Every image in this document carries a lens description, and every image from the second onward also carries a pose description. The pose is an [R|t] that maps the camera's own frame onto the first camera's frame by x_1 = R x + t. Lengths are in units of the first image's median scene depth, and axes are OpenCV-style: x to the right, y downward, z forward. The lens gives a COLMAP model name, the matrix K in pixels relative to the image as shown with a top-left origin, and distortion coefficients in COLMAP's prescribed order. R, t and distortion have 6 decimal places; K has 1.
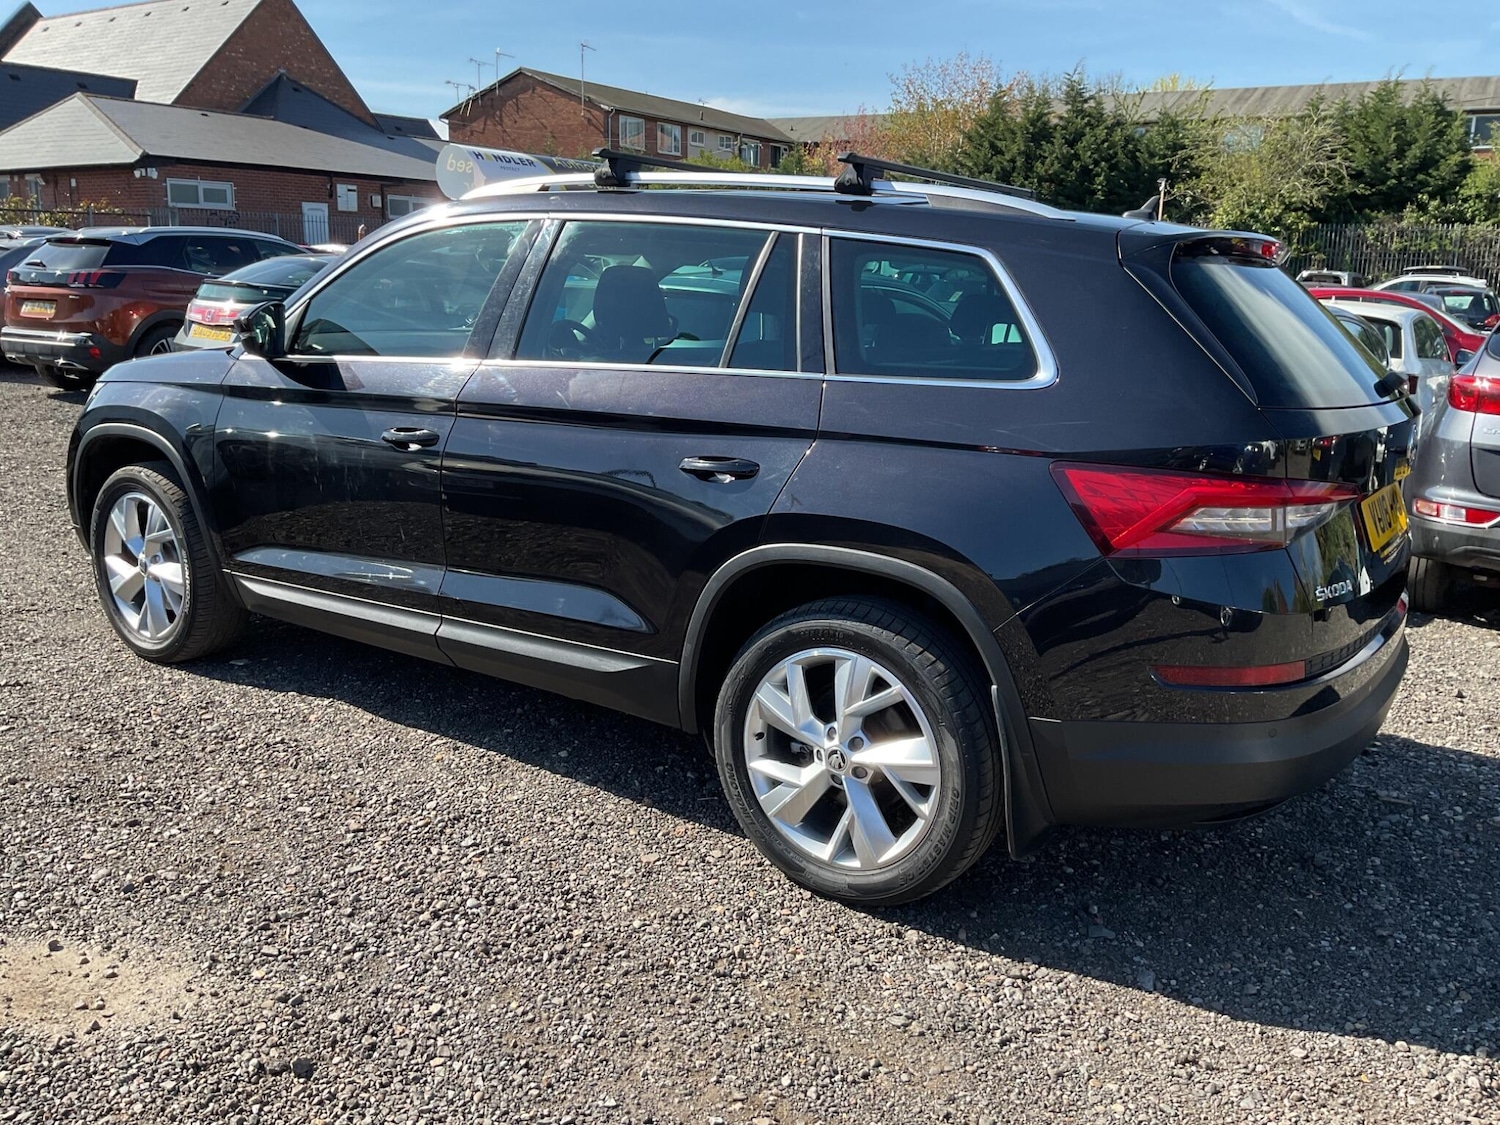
lens RADIAL K [[1244.0, 0, 753.9], [0, 1244.0, 557.8], [0, 0, 1]] dist [0.038718, -0.082703]
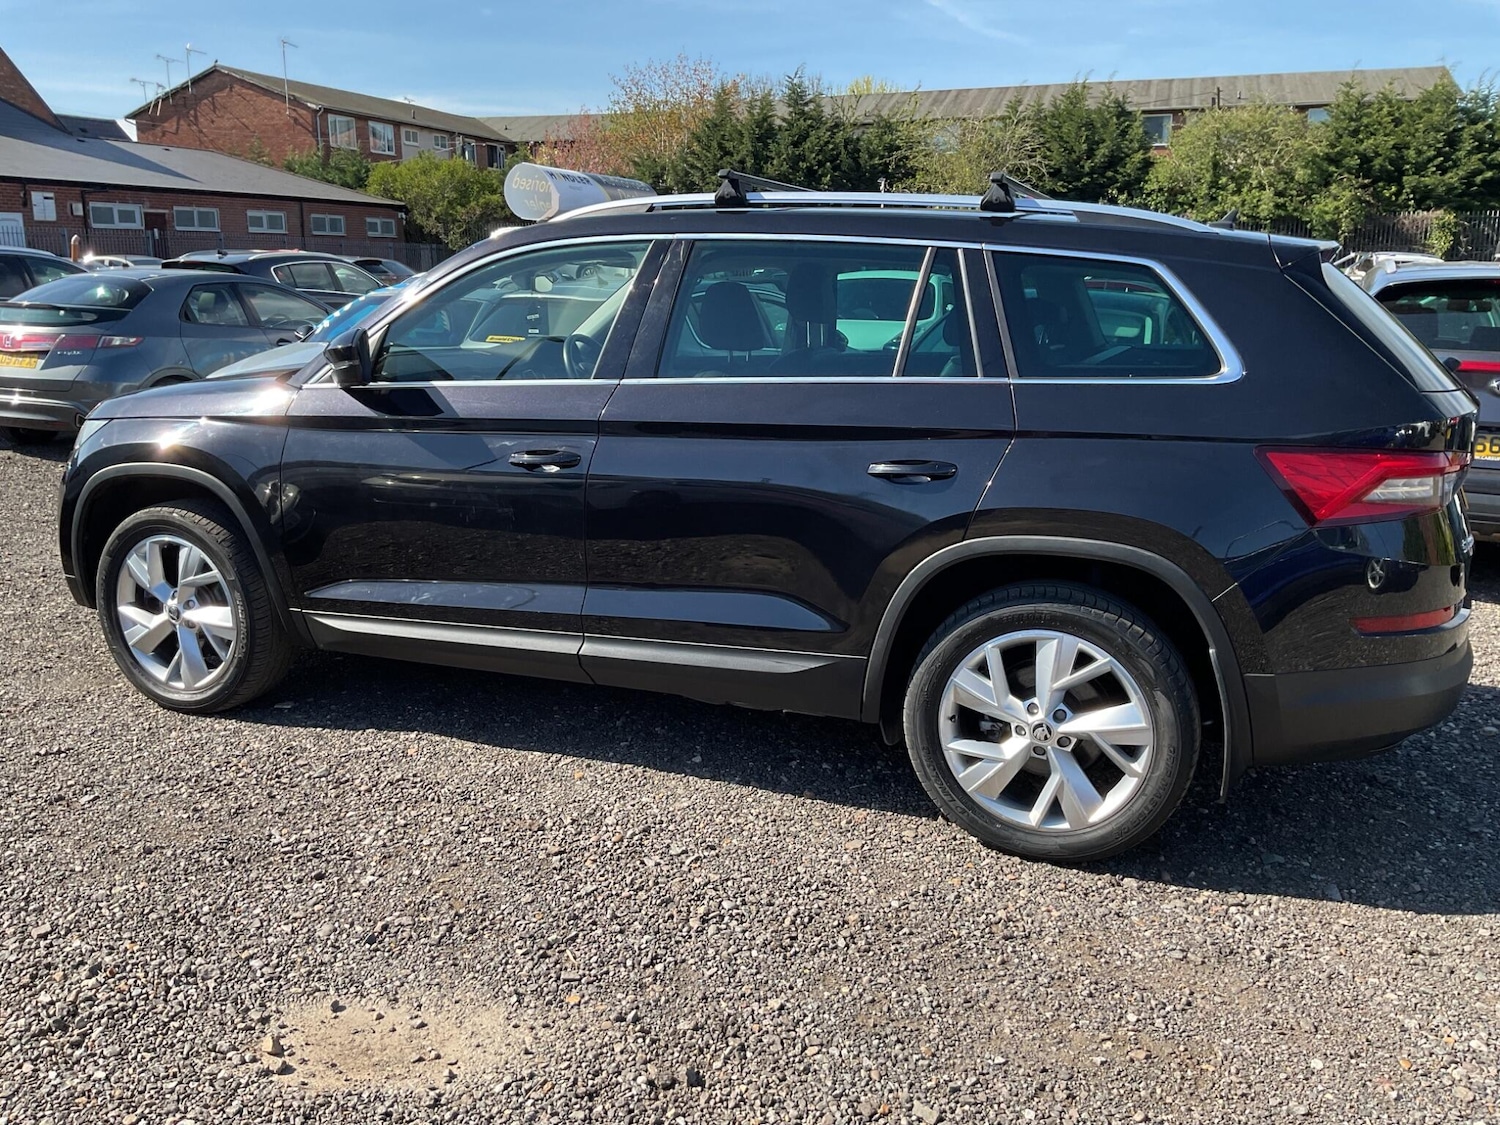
lens RADIAL K [[1244.0, 0, 745.3], [0, 1244.0, 560.7], [0, 0, 1]] dist [0.038718, -0.082703]
pose [[0.974425, -0.073058, 0.212504, -0.347731], [0.072445, 0.997315, 0.010684, -0.014915], [-0.212714, 0.004984, 0.977102, -0.008365]]
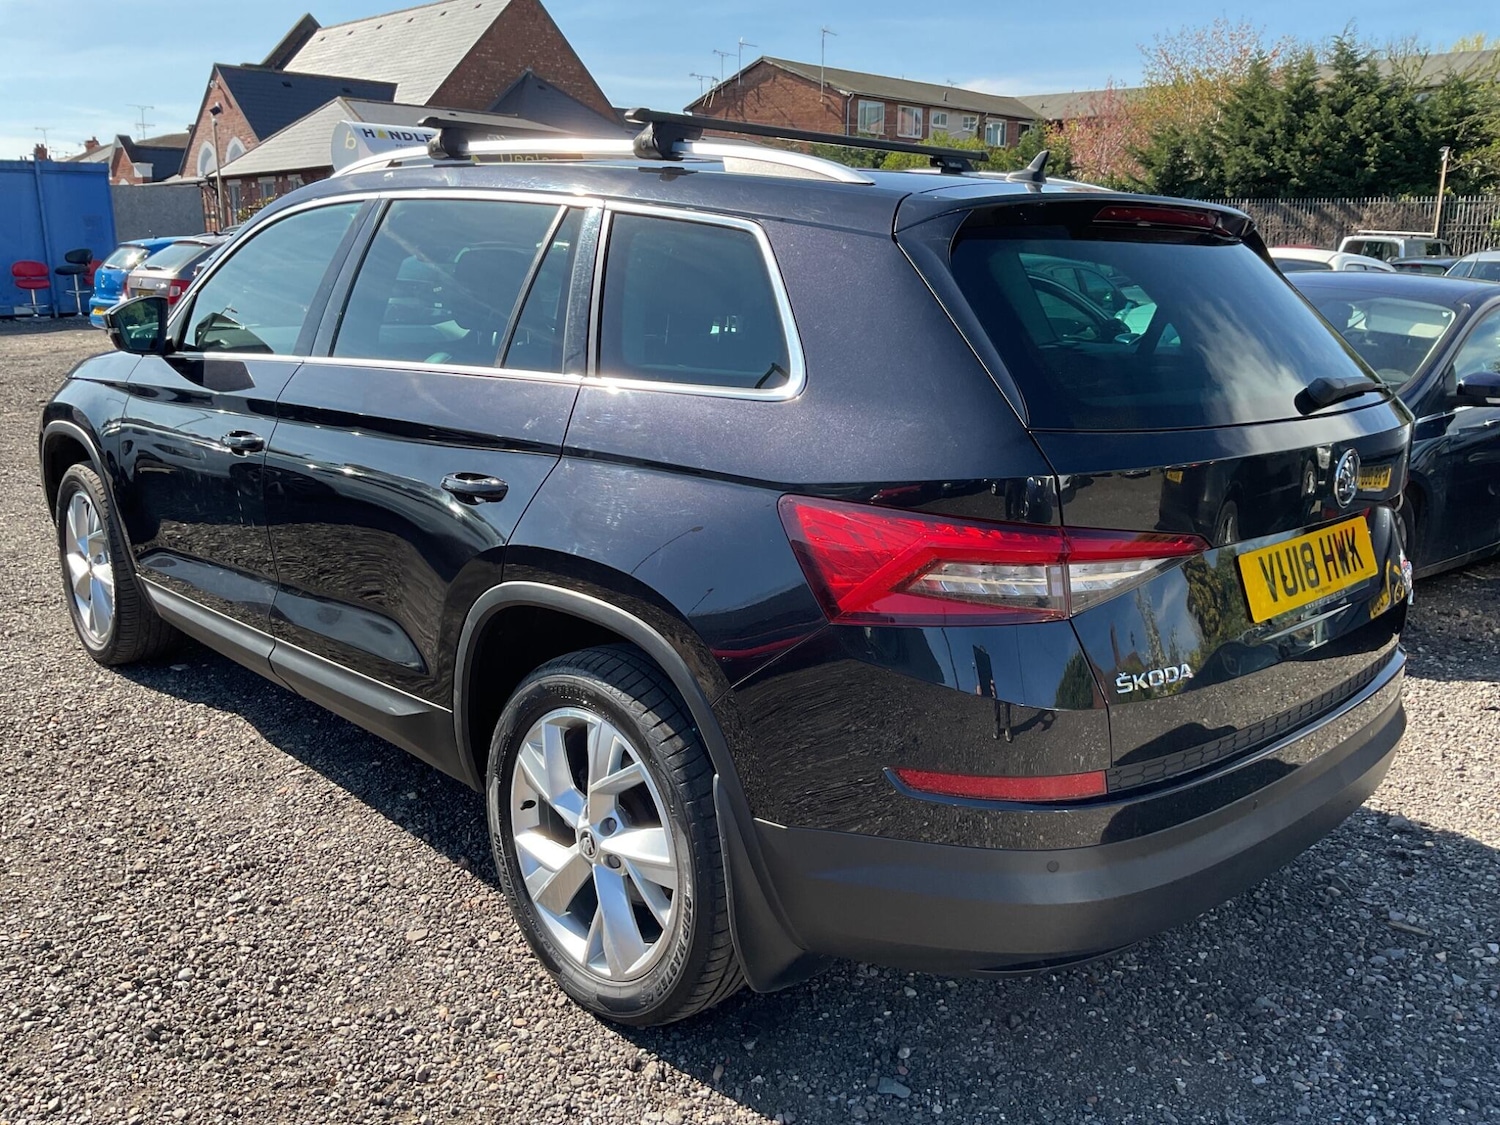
lens RADIAL K [[1244.0, 0, 762.2], [0, 1244.0, 558.8], [0, 0, 1]] dist [0.038718, -0.082703]
pose [[0.980512, 0.031609, -0.193898, 0.286260], [-0.029594, 0.999474, 0.013280, -0.035493], [0.194215, -0.007283, 0.980932, 0.180196]]
